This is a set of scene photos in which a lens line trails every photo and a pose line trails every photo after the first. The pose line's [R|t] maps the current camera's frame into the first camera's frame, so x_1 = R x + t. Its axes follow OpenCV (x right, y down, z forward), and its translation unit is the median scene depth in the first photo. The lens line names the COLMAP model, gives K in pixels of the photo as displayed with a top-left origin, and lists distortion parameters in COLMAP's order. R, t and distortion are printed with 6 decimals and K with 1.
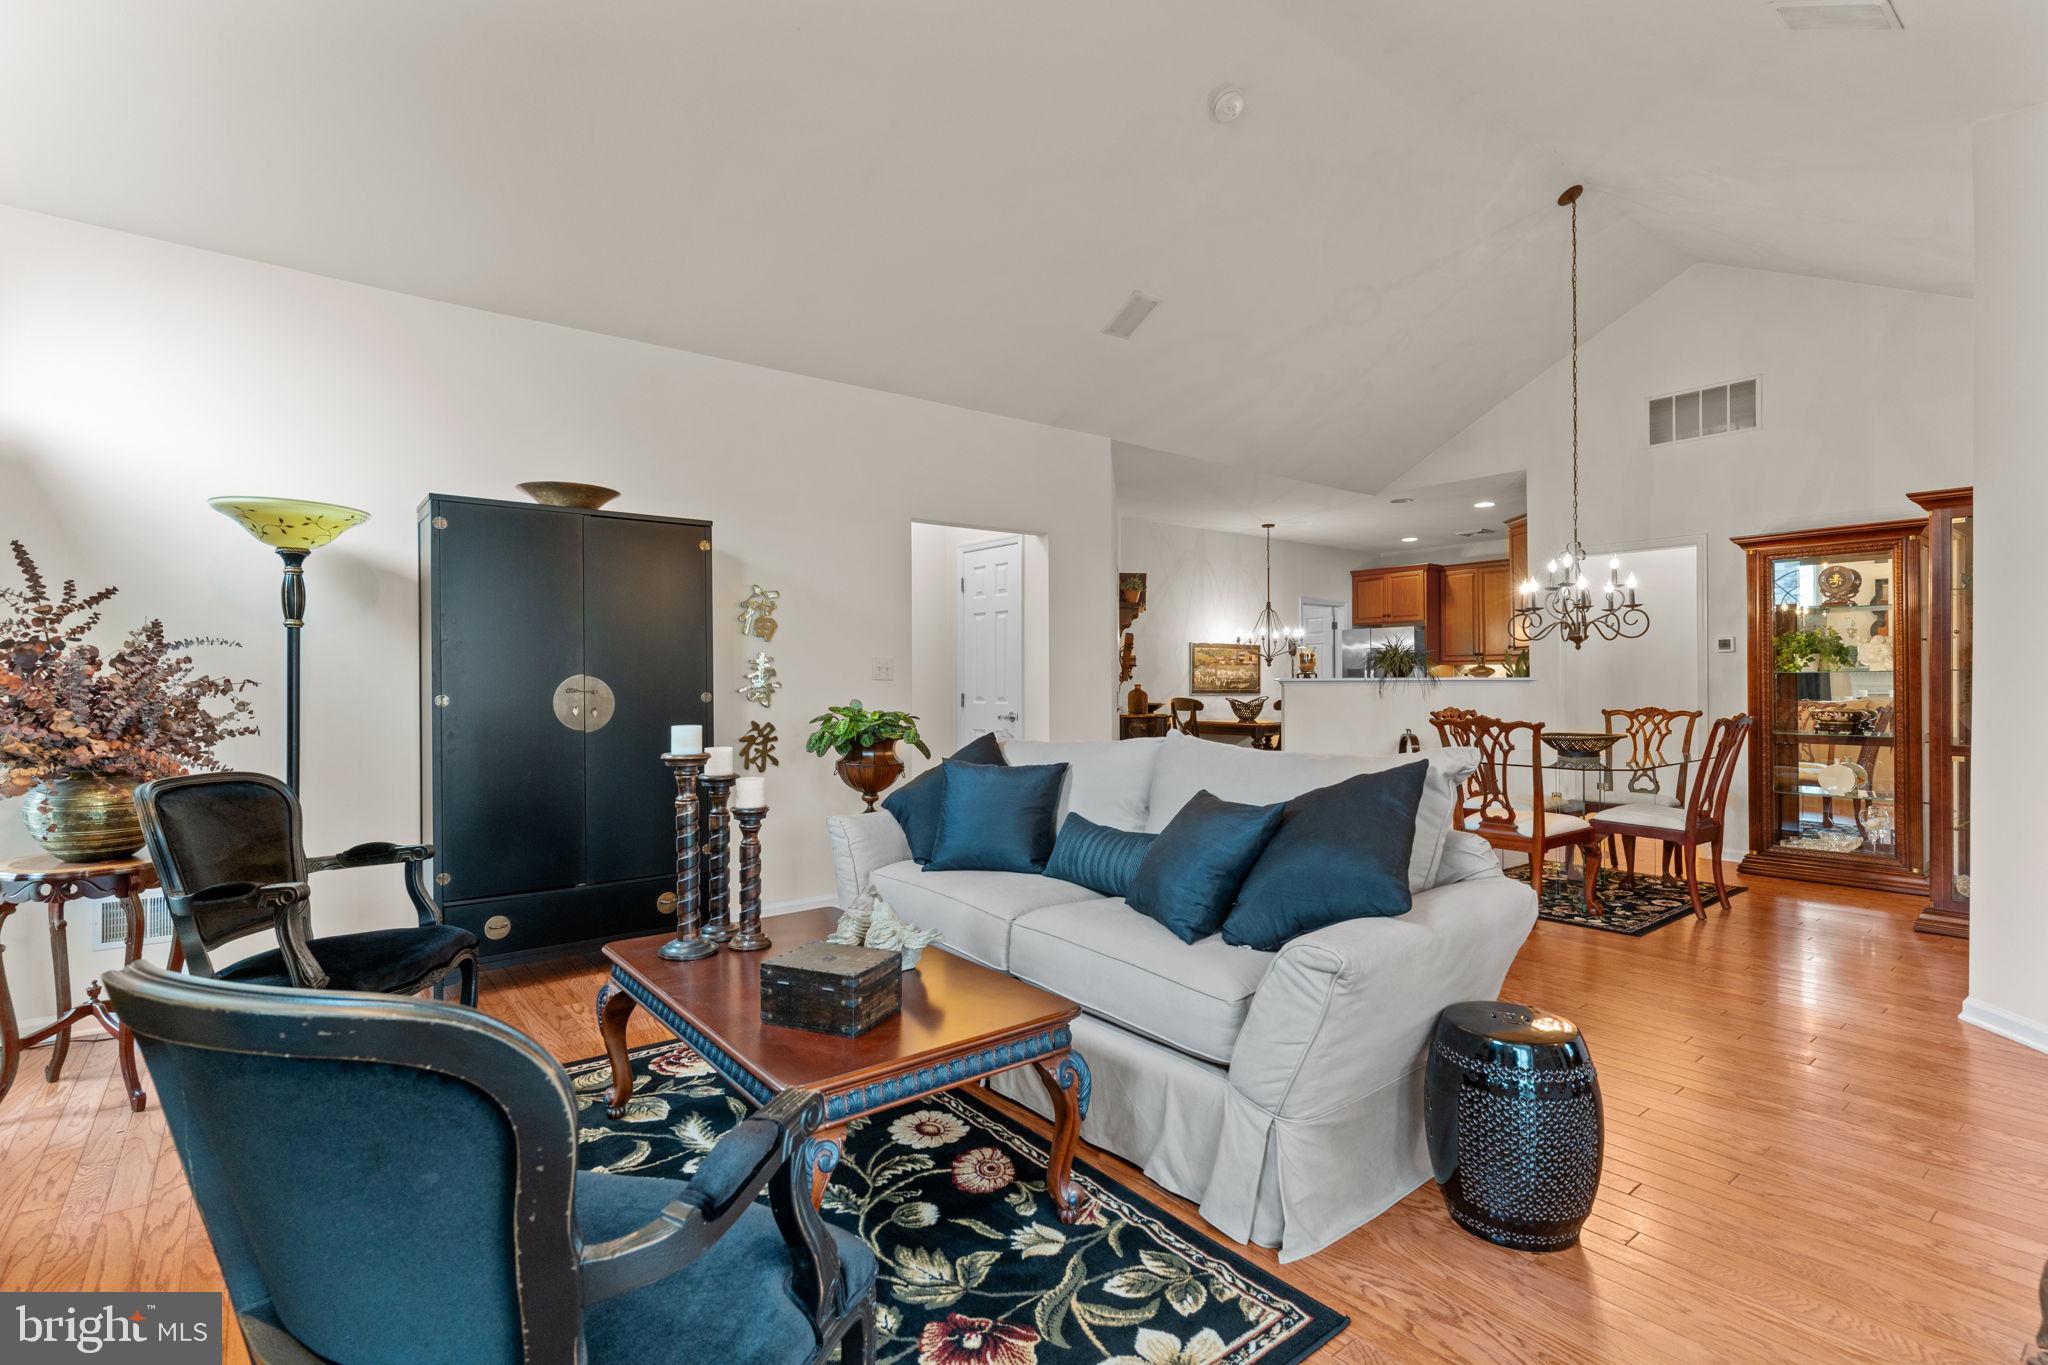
lens RADIAL K [[978.1, 0, 1023.1], [0, 978.1, 681.7], [0, 0, 1]] dist [-0.004298, 0.001177]
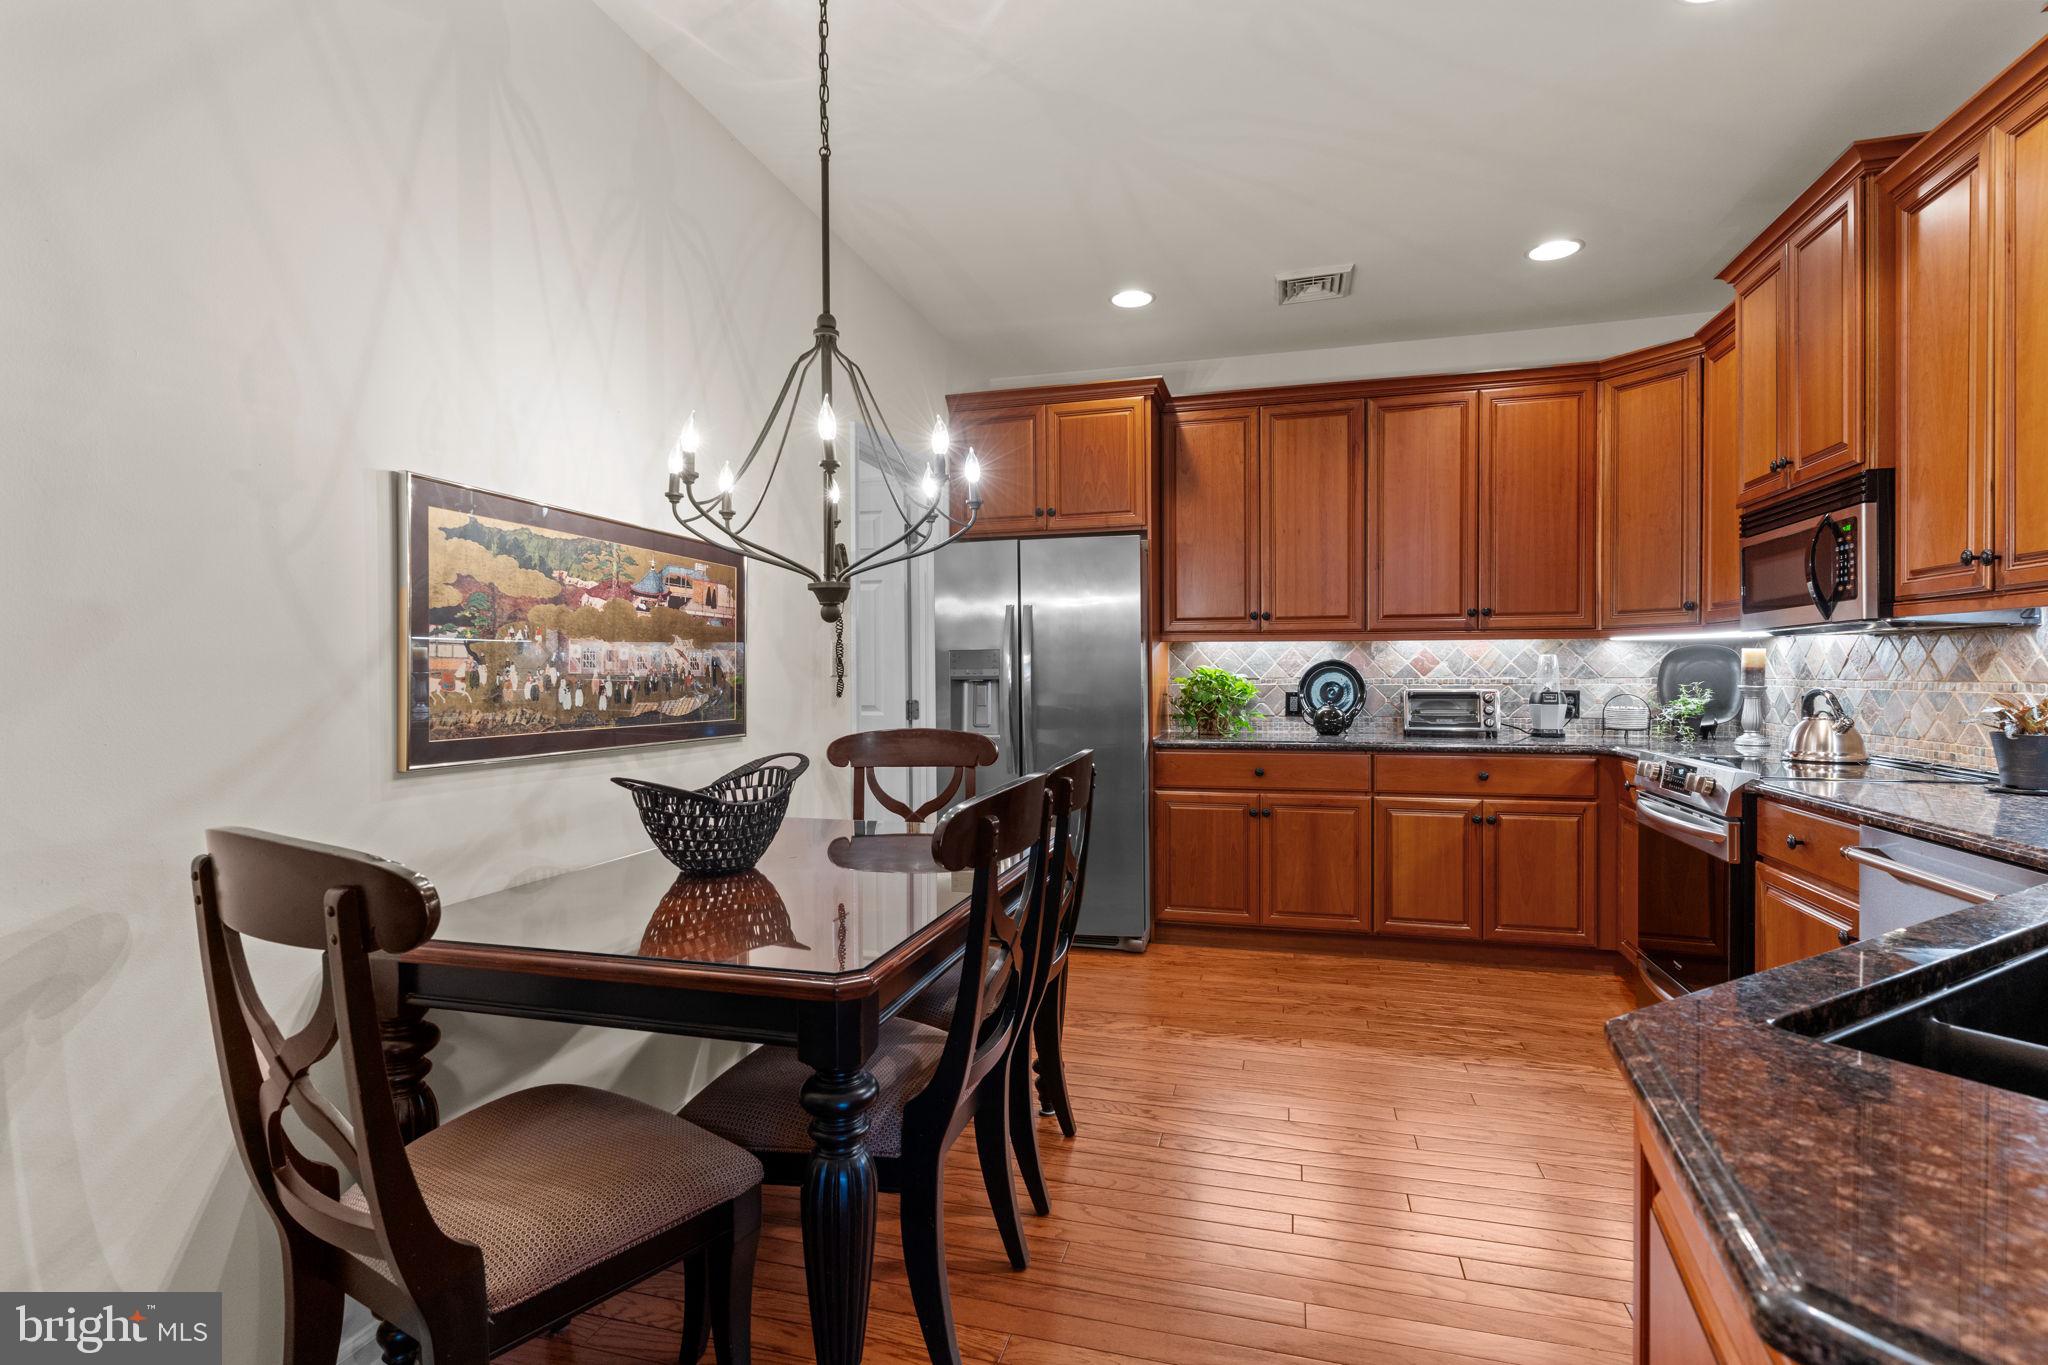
lens RADIAL K [[978.1, 0, 1030.4], [0, 978.1, 682.3], [0, 0, 1]] dist [-0.004298, 0.001177]
pose [[0.807280, -0.005698, 0.590140, 0.254360], [0.003233, 0.999981, 0.005231, -0.005233], [-0.590159, -0.002315, 0.807284, 1.266442]]
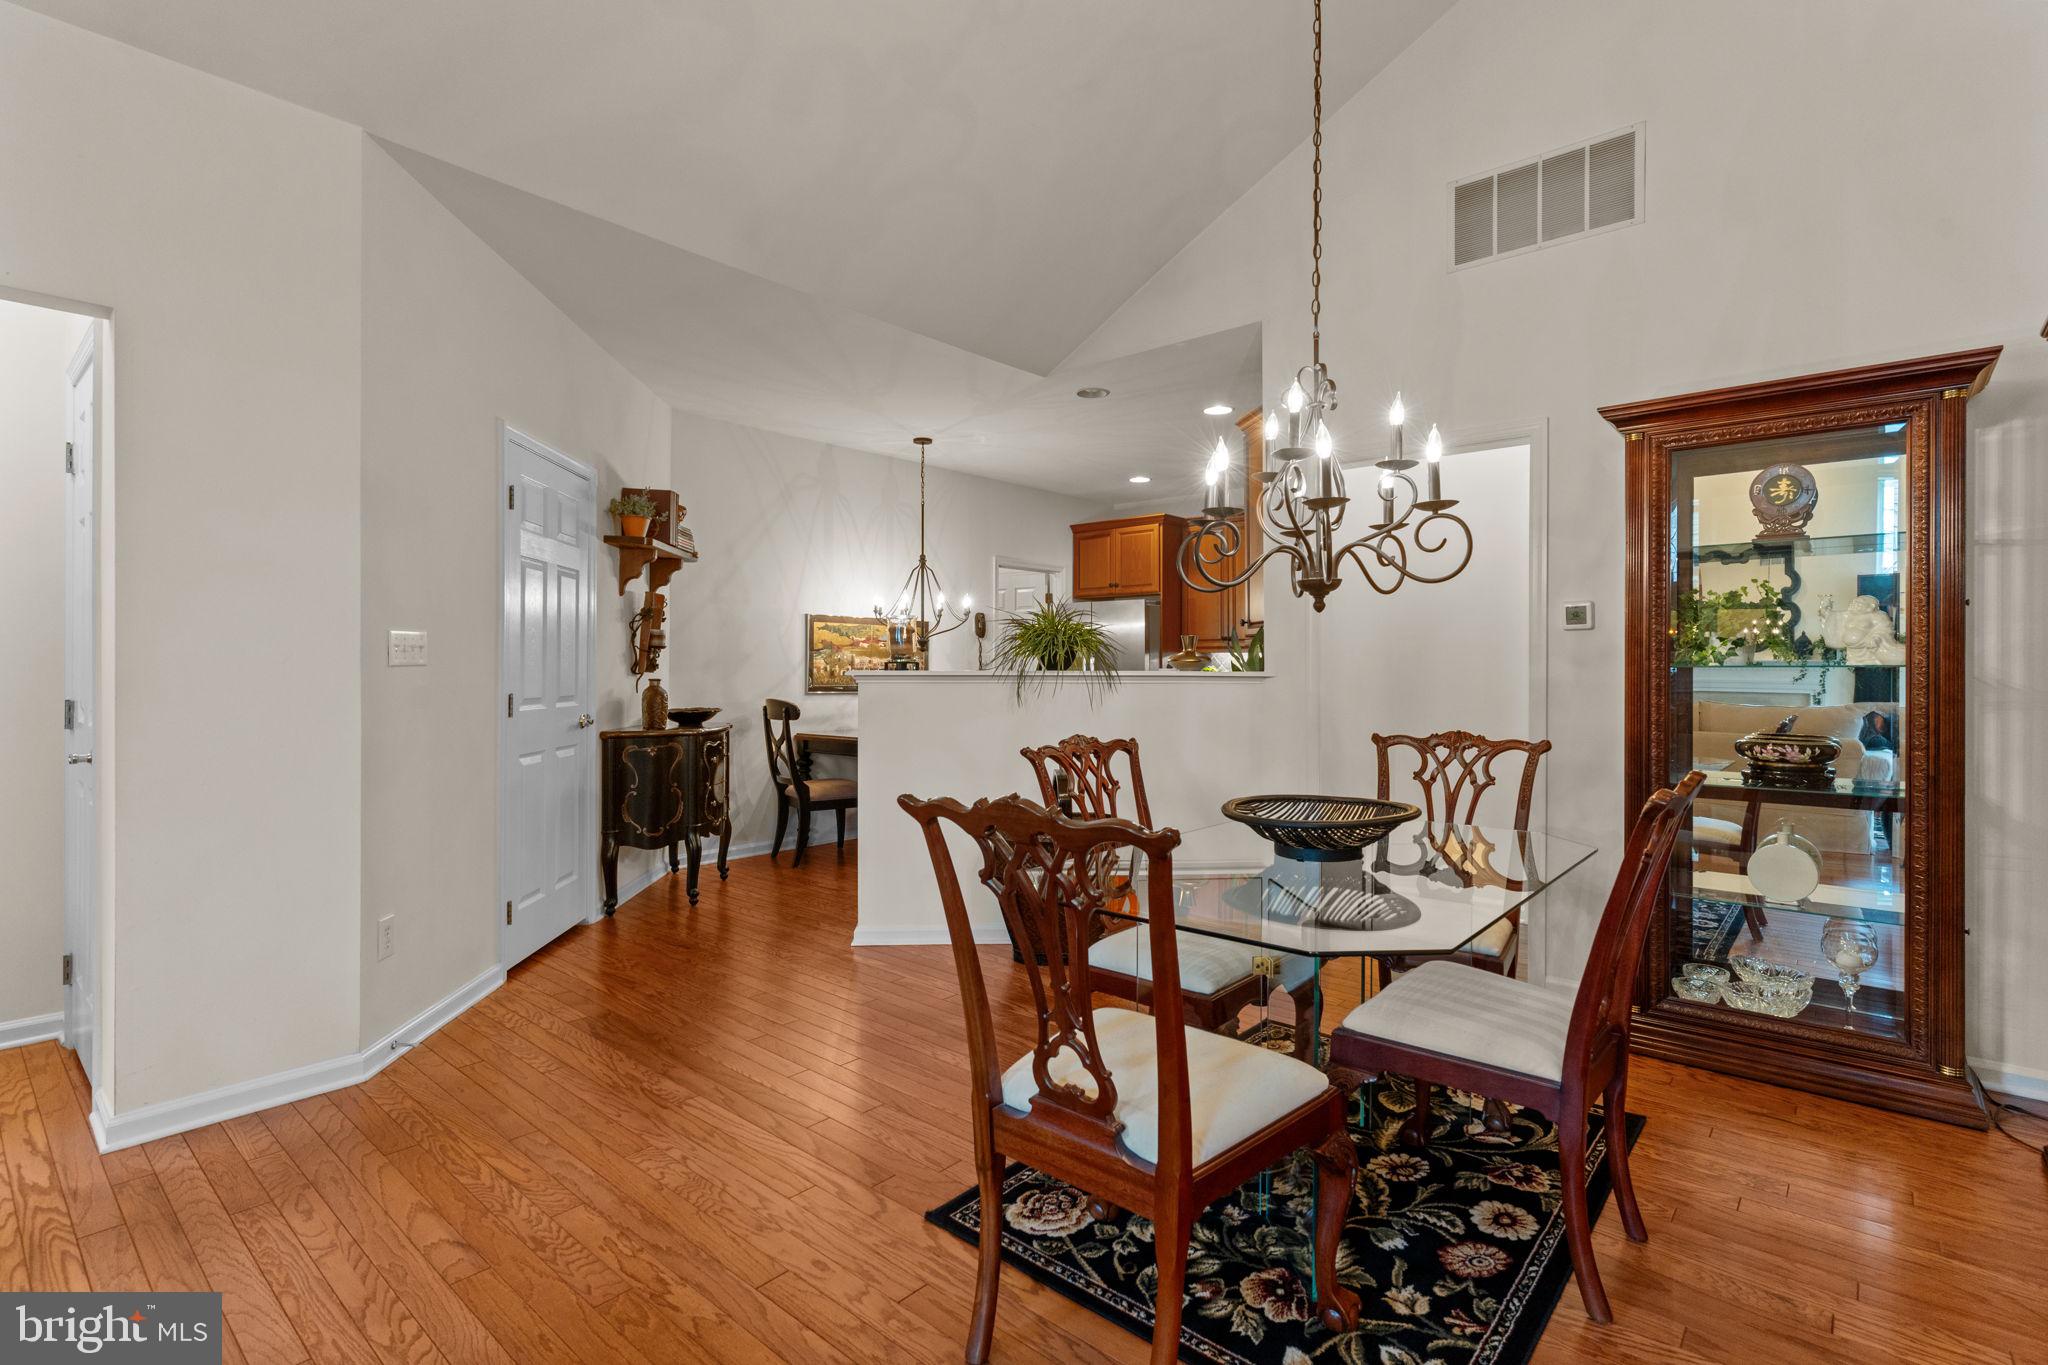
lens RADIAL K [[978.1, 0, 1032.0], [0, 978.1, 676.1], [0, 0, 1]] dist [-0.004298, 0.001177]
pose [[0.982319, 0.005500, 0.187133, 0.314647], [-0.006696, 0.999961, 0.005760, -0.004969], [-0.187094, -0.006911, 0.982318, 0.518617]]
